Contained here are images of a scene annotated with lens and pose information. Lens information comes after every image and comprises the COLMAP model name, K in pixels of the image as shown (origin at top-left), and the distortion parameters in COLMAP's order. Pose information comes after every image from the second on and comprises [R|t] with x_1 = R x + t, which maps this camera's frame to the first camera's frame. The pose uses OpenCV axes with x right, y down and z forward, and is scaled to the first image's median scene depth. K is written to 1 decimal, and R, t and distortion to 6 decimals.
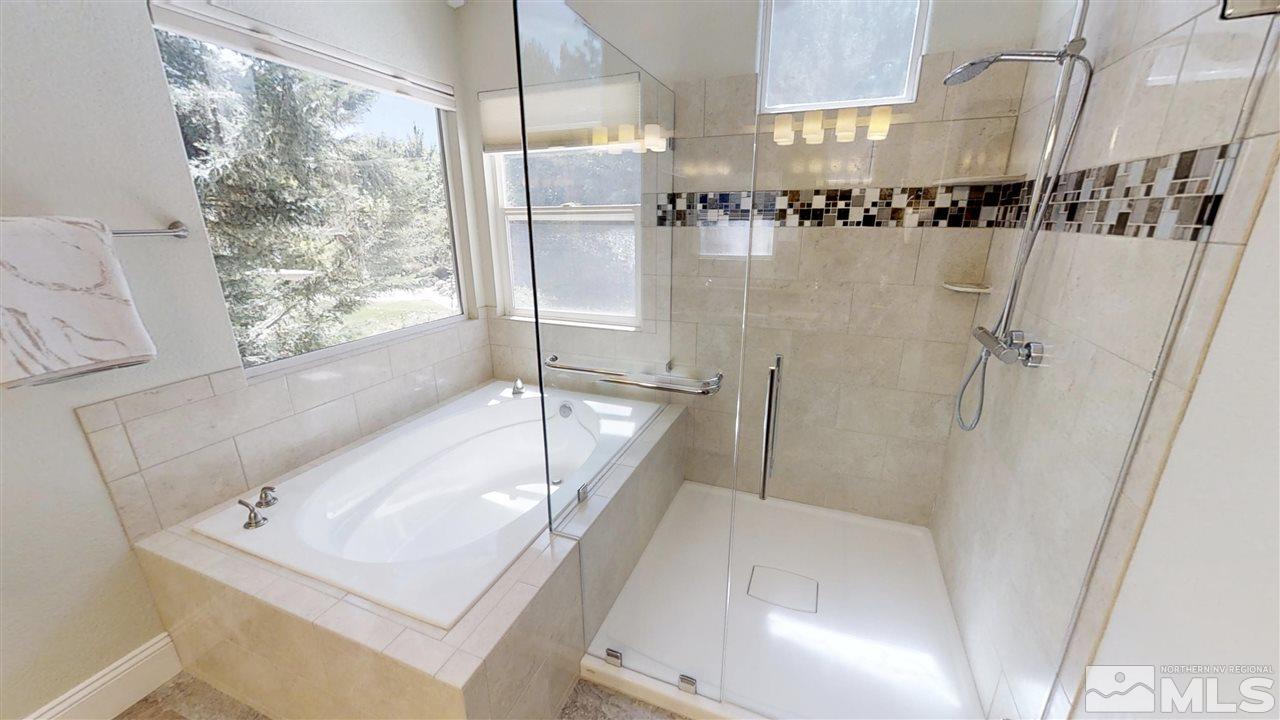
lens RADIAL K [[467.4, 0, 639.5], [0, 467.4, 362.8], [0, 0, 1]] dist [-0.000508, -0.000029]
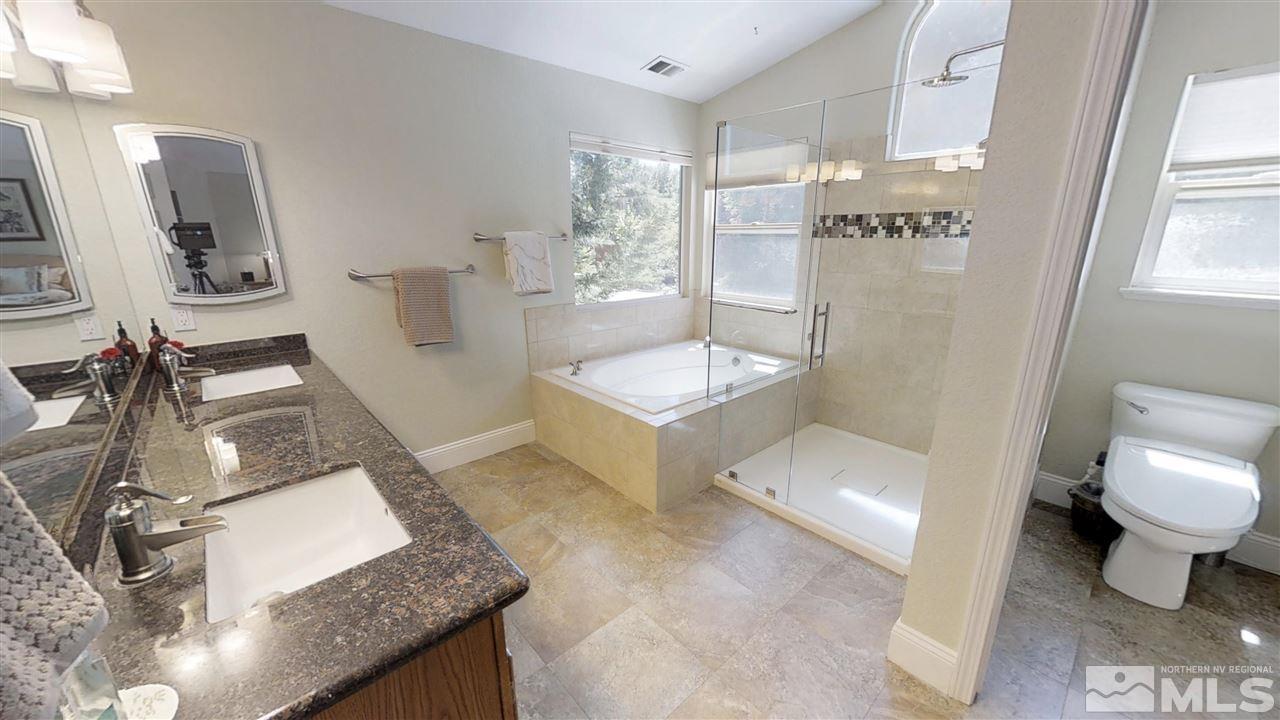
lens RADIAL K [[467.4, 0, 639.5], [0, 467.4, 362.8], [0, 0, 1]] dist [-0.000508, -0.000029]
pose [[0.897601, 0.119290, -0.424361, 0.239651], [-0.131192, 0.991356, 0.001179, 0.178495], [0.420834, 0.054614, 0.905492, -0.571880]]
